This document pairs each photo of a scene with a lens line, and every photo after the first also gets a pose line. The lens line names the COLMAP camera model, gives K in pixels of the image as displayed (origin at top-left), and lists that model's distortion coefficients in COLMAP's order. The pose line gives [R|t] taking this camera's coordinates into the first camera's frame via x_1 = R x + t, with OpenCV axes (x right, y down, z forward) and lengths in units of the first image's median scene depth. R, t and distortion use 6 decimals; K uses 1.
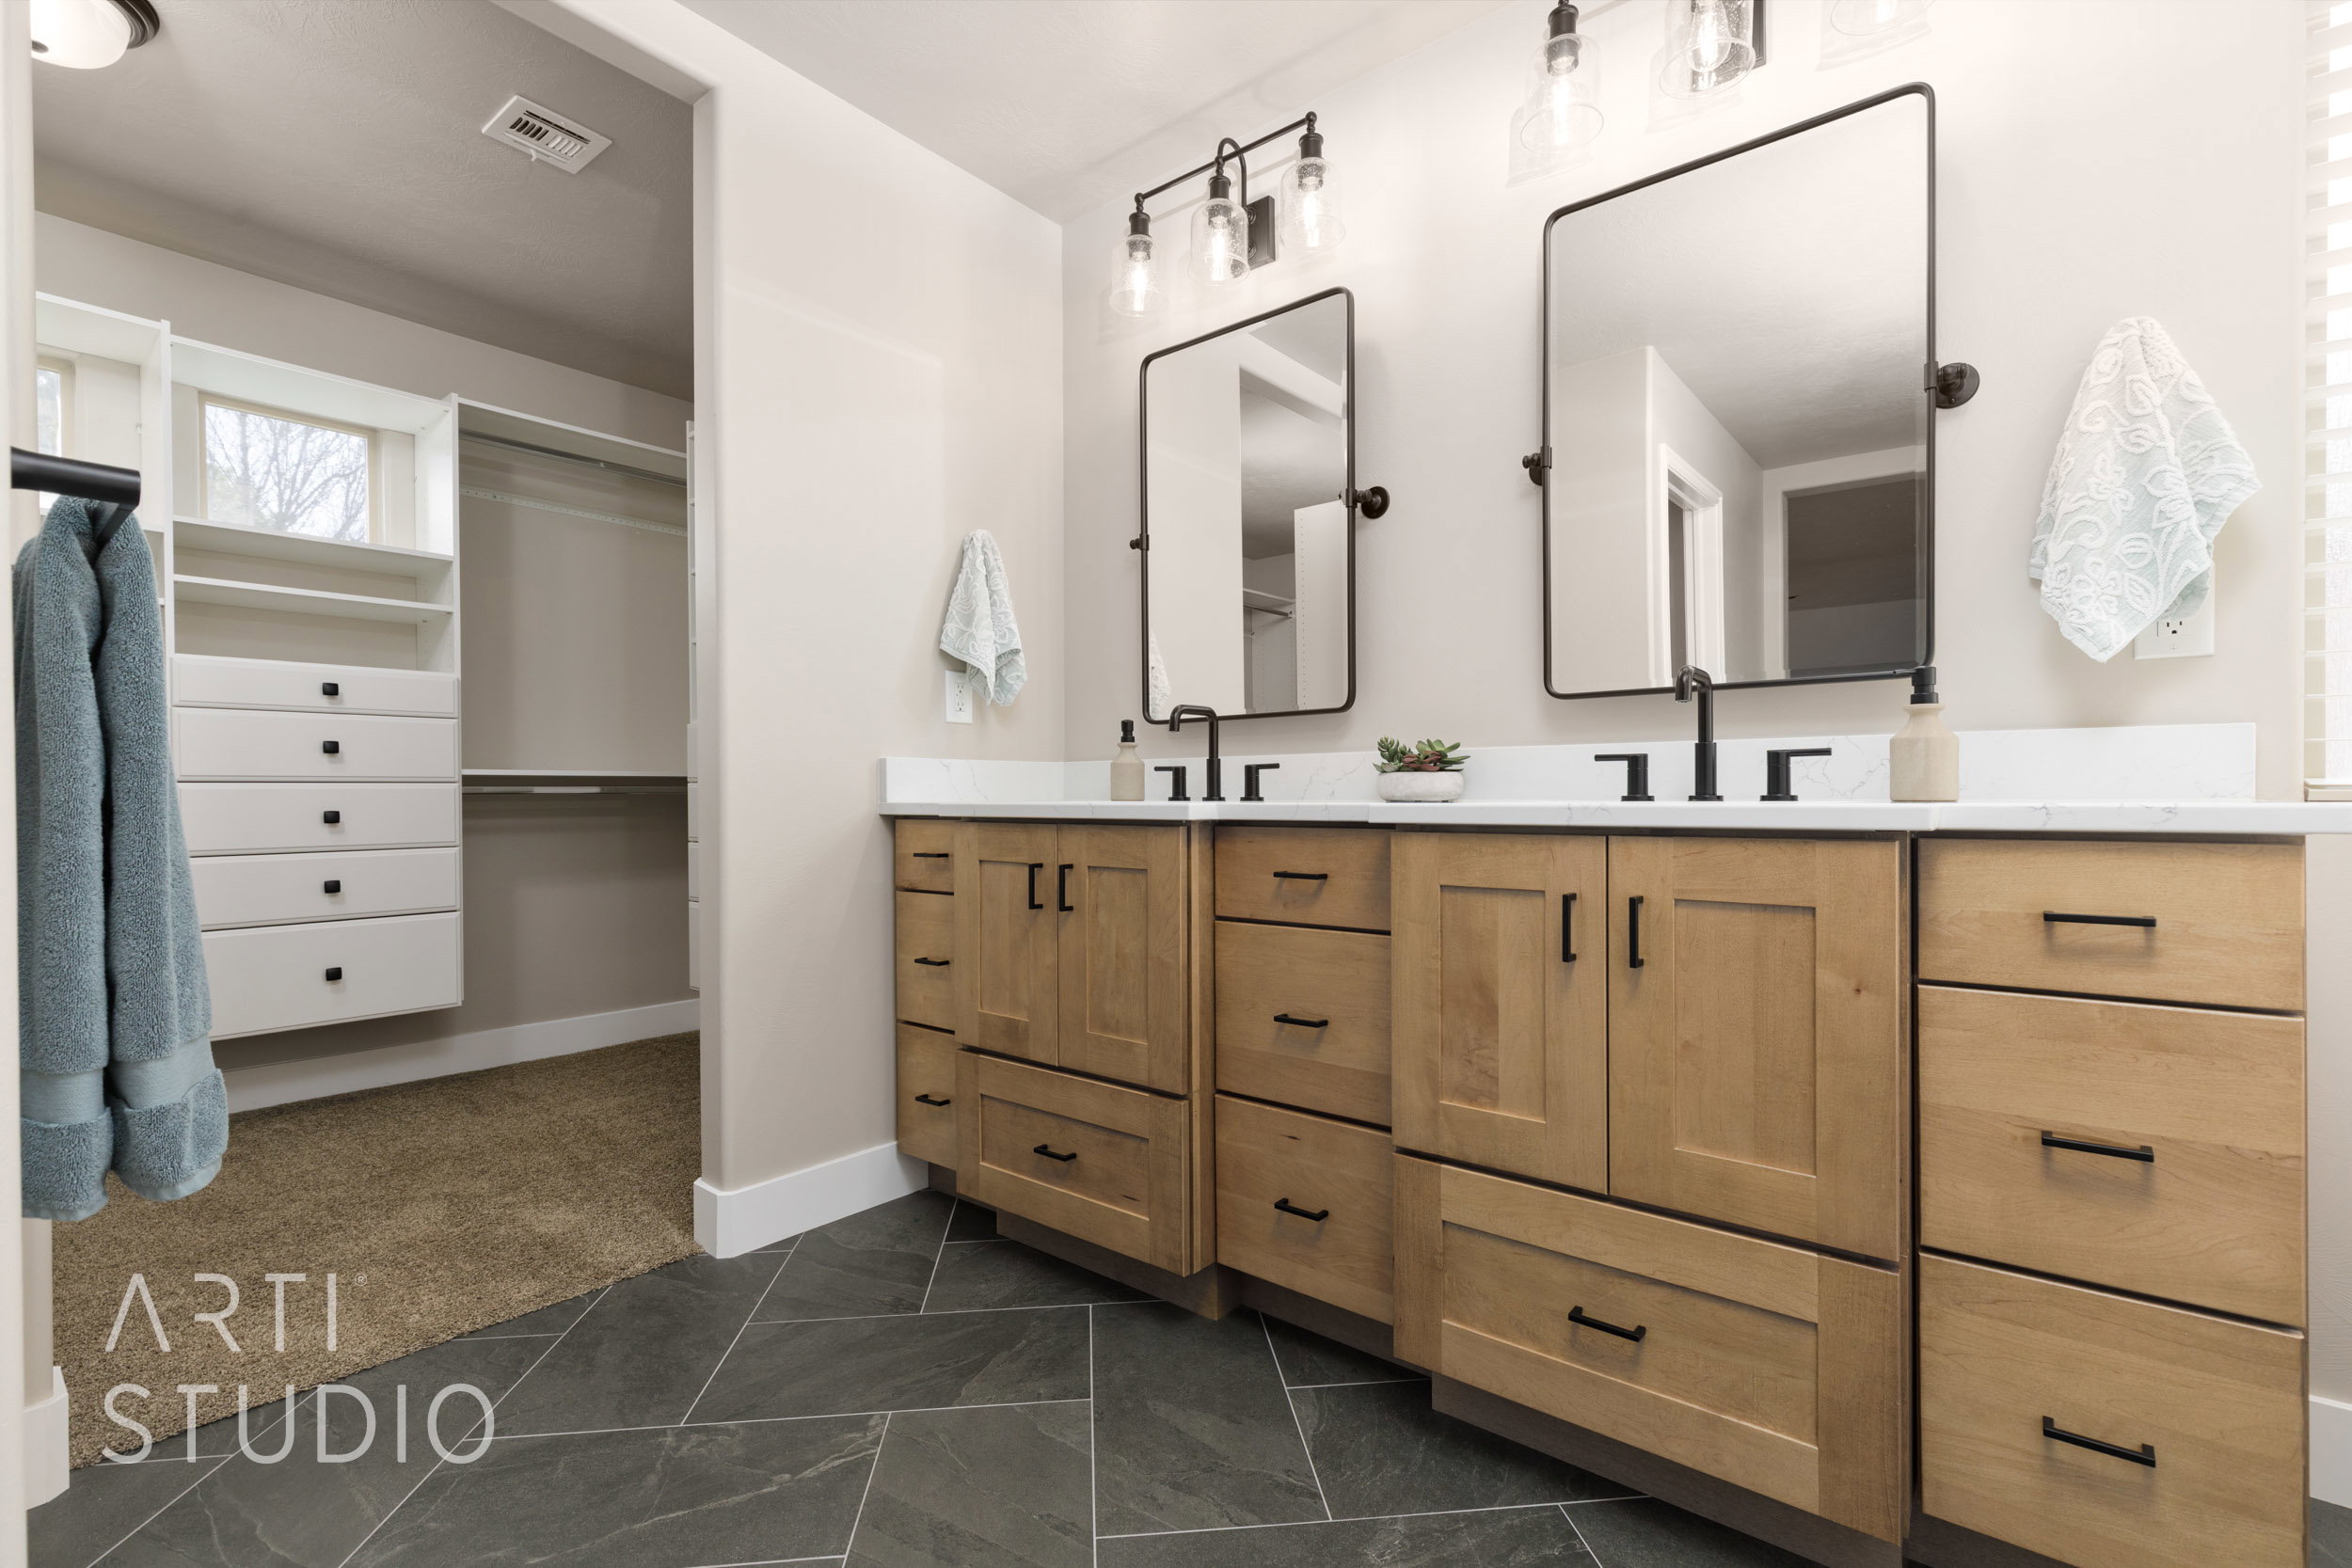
lens RADIAL K [[1049.6, 0, 1188.4], [0, 1049.6, 794.6], [0, 0, 1]] dist [0.008228, -0.002334]
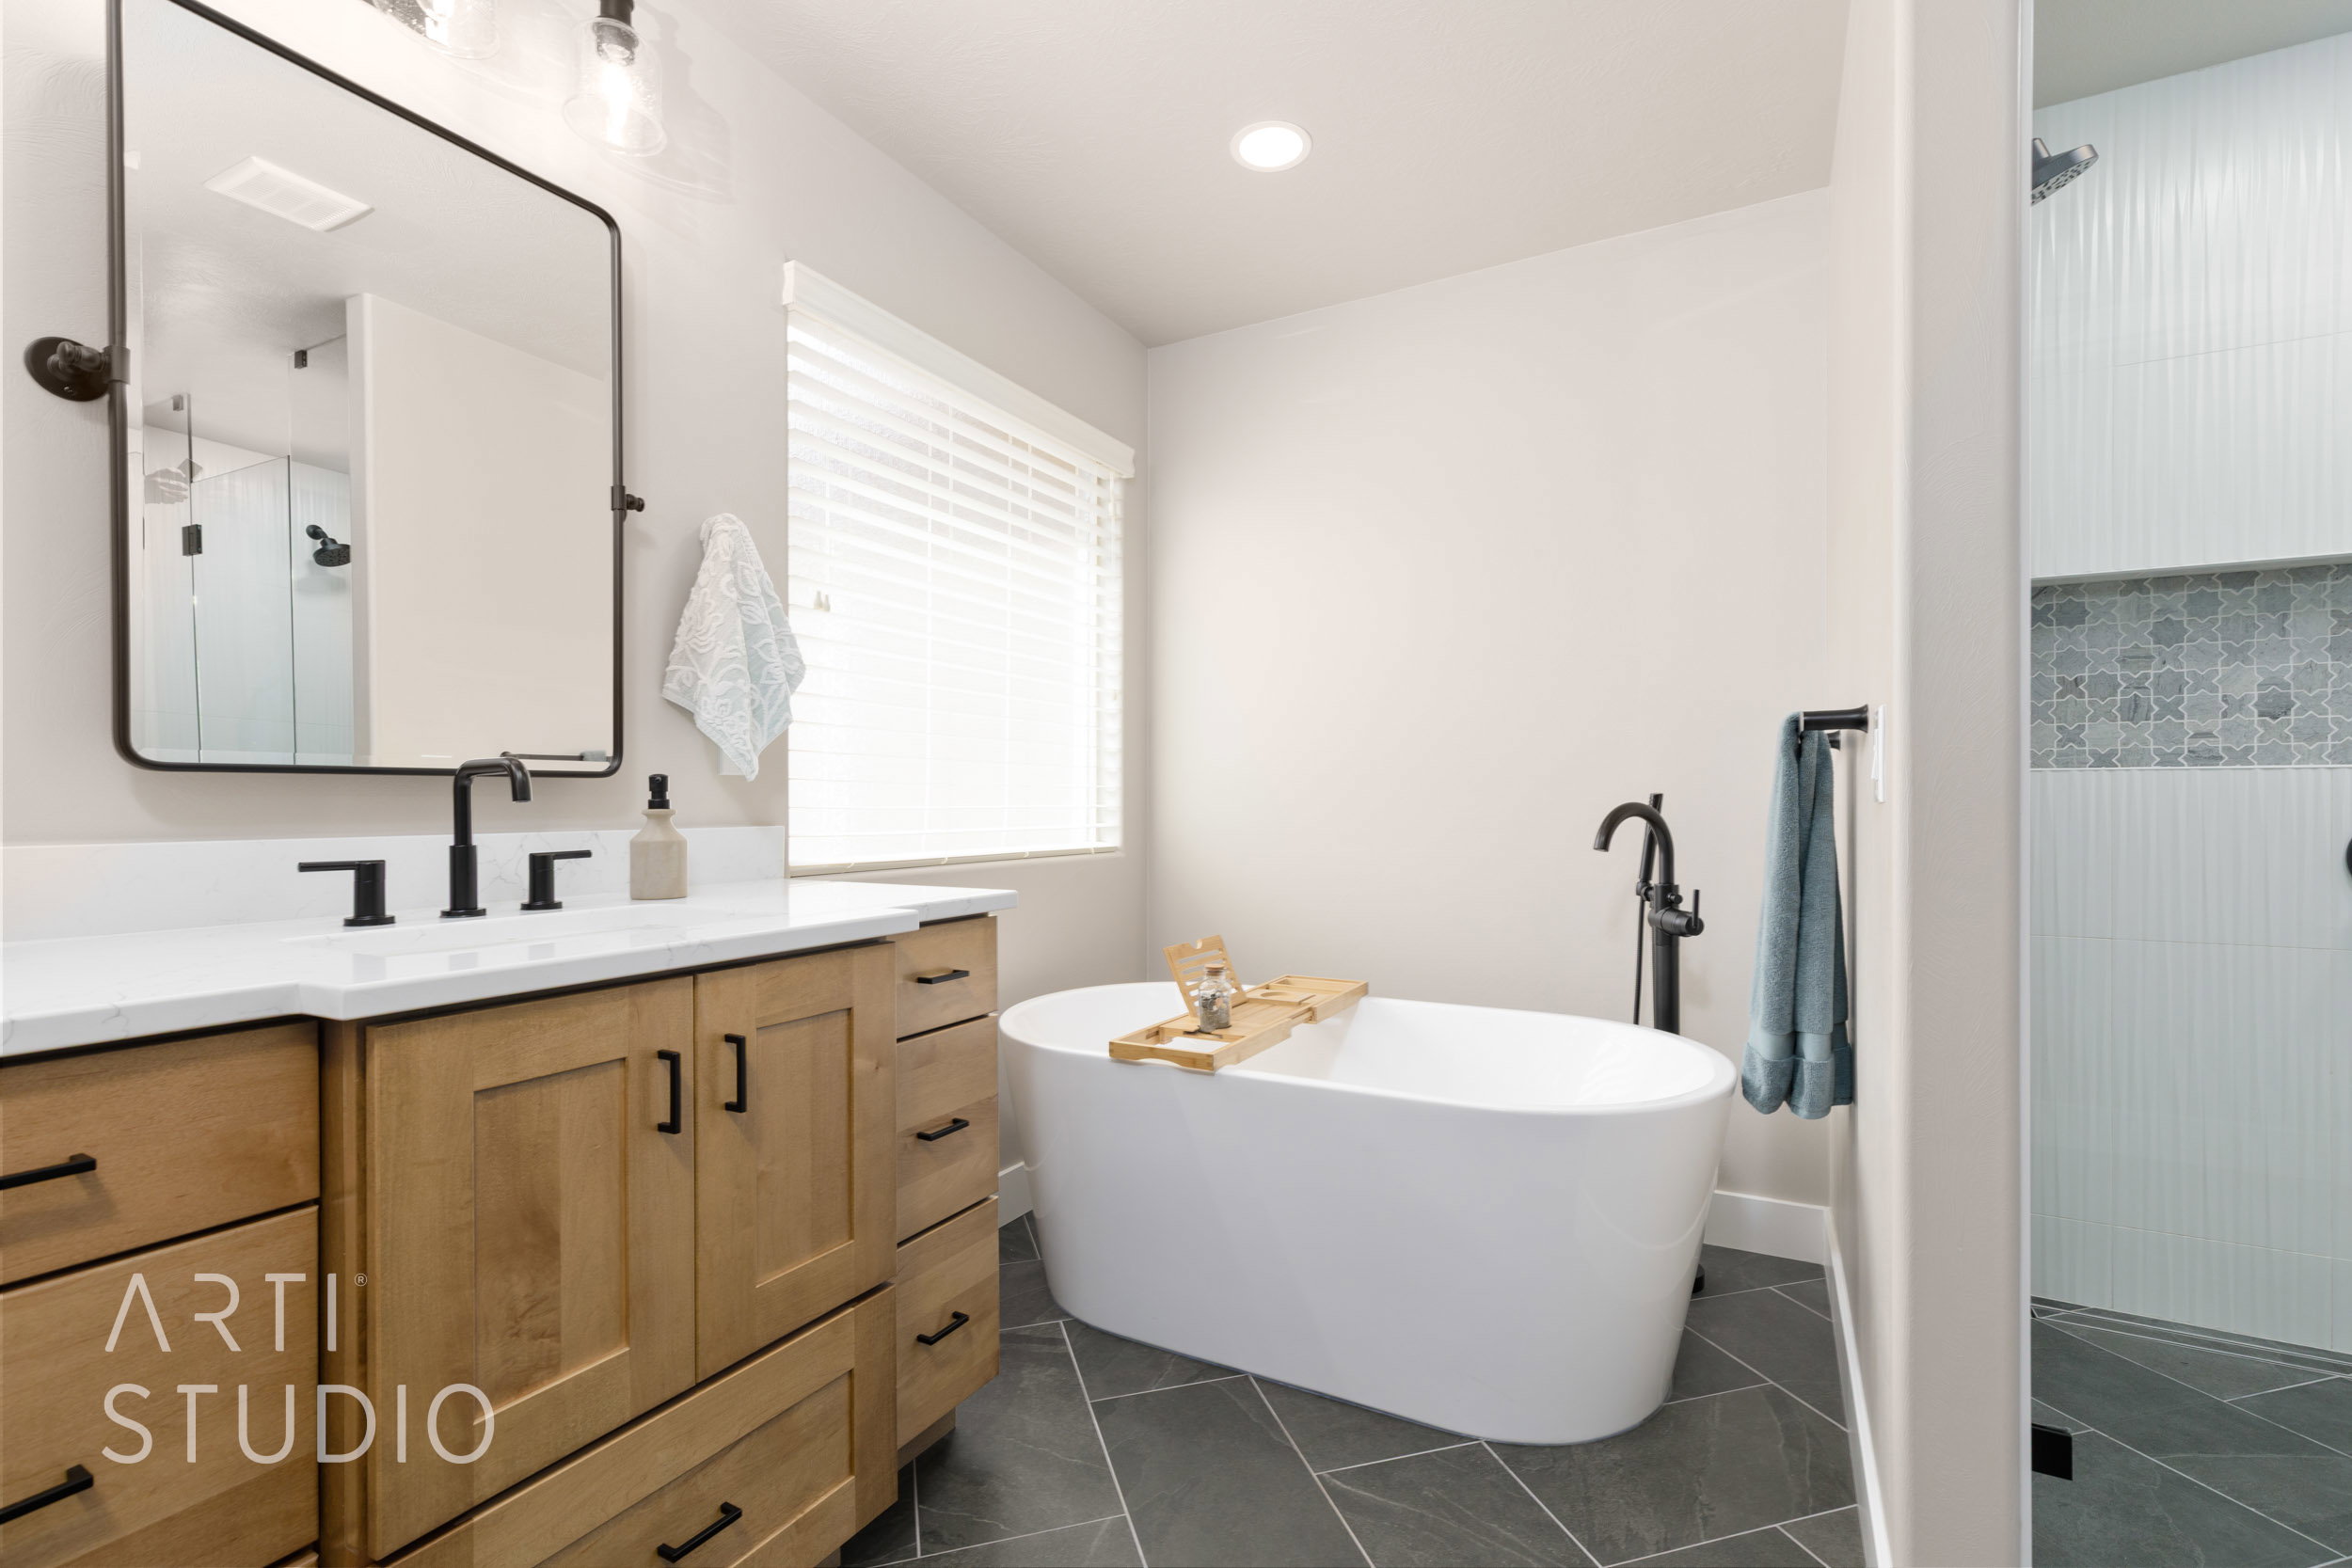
lens RADIAL K [[1049.6, 0, 1199.8], [0, 1049.6, 805.8], [0, 0, 1]] dist [0.008228, -0.002334]
pose [[-0.194568, 0.002801, 0.980885, -0.511350], [0.003185, 0.999992, -0.002223, -0.091618], [-0.980884, 0.002692, -0.194576, 0.712801]]
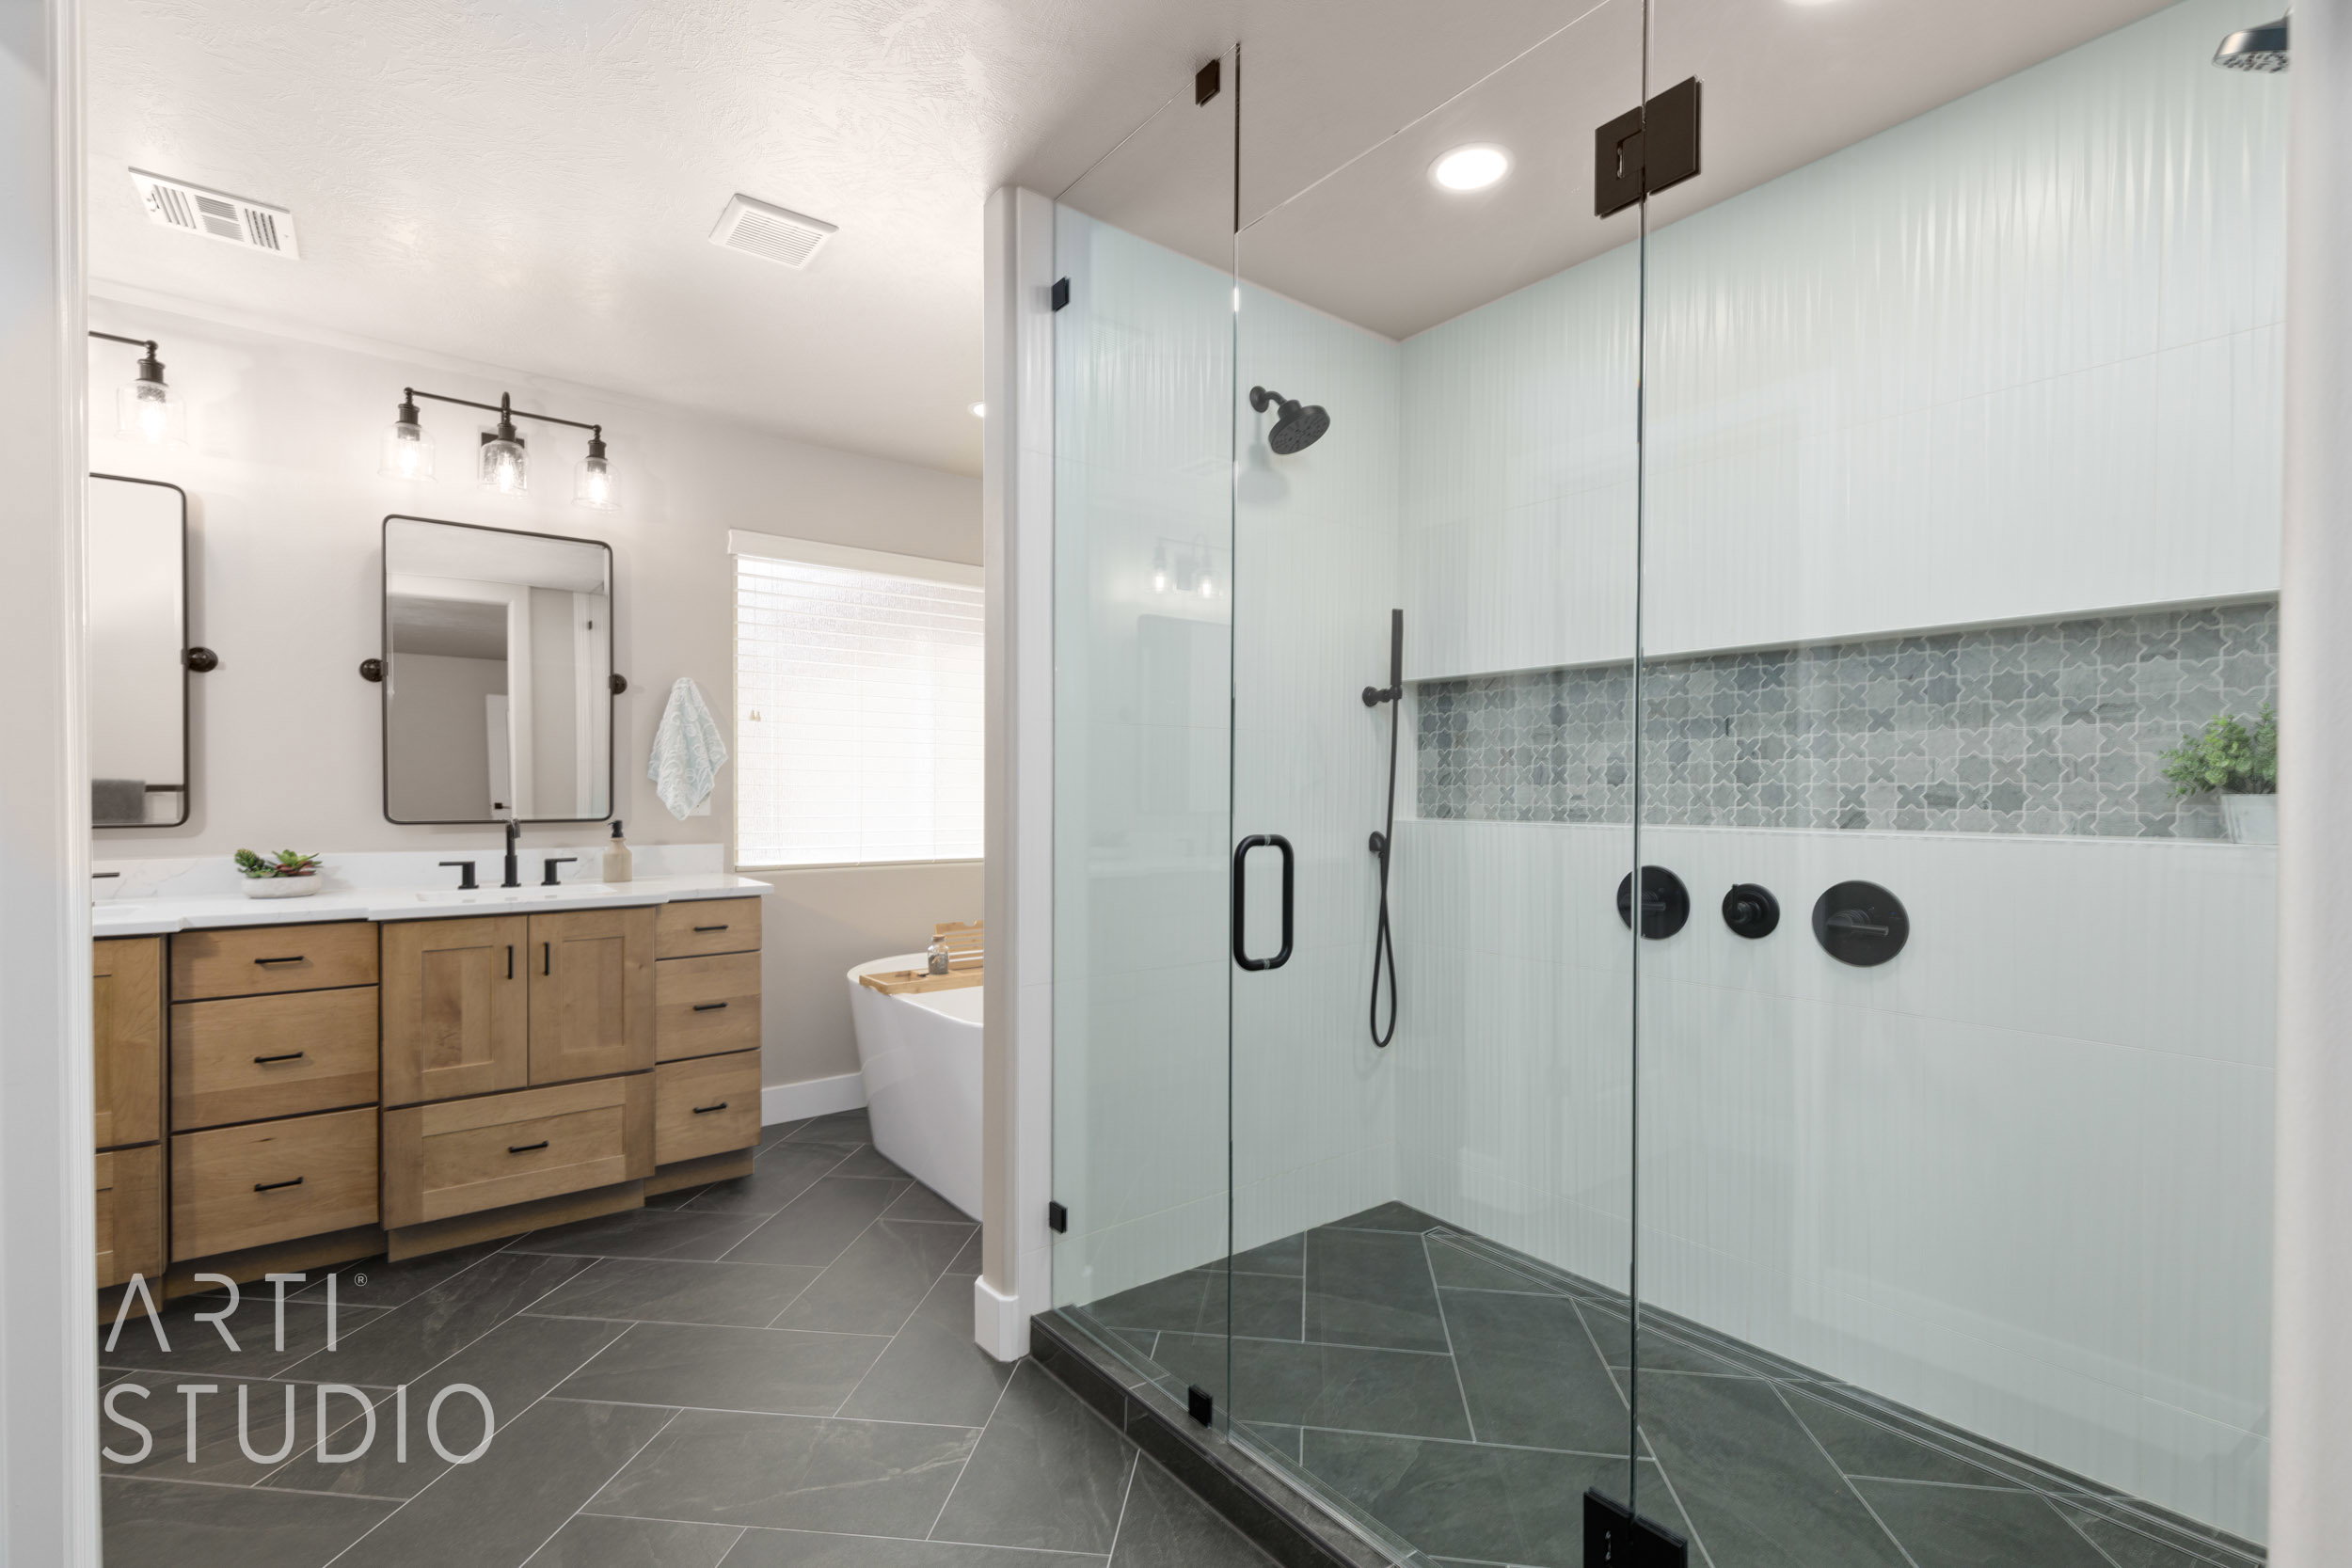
lens RADIAL K [[1049.6, 0, 1179.1], [0, 1049.6, 806.3], [0, 0, 1]] dist [0.008228, -0.002334]
pose [[0.226815, -0.008318, 0.973902, -1.265874], [-0.003512, 0.999950, 0.009359, -0.189282], [-0.973932, -0.005544, 0.226775, -0.691579]]
